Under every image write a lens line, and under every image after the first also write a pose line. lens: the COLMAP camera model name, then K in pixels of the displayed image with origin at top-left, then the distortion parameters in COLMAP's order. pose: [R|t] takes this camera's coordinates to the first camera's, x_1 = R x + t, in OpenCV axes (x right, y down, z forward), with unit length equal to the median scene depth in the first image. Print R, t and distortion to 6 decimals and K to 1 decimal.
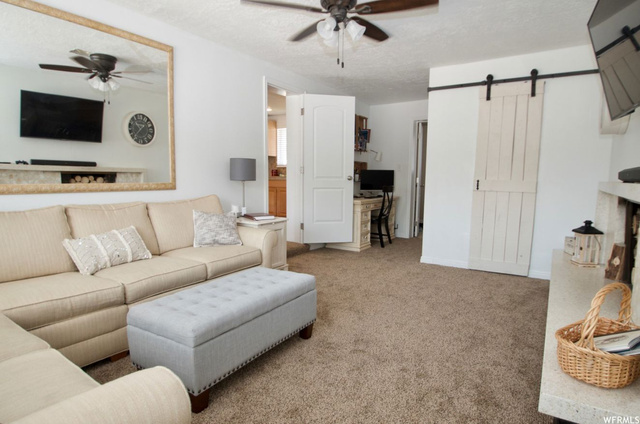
lens RADIAL K [[358.9, 0, 324.3], [0, 358.9, 224.1], [0, 0, 1]] dist [-0.001456, 0.000172]
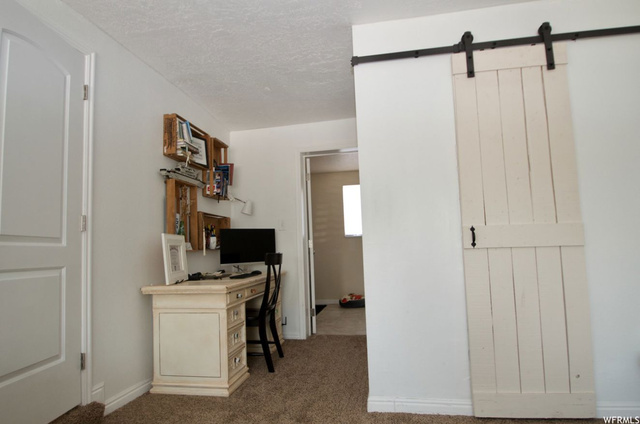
lens RADIAL K [[358.9, 0, 324.3], [0, 358.9, 224.1], [0, 0, 1]] dist [-0.001456, 0.000172]
pose [[0.919792, -0.020757, 0.391856, 0.033734], [0.099543, 0.978278, -0.181834, -0.041922], [-0.379570, 0.206256, 0.901879, 0.460161]]
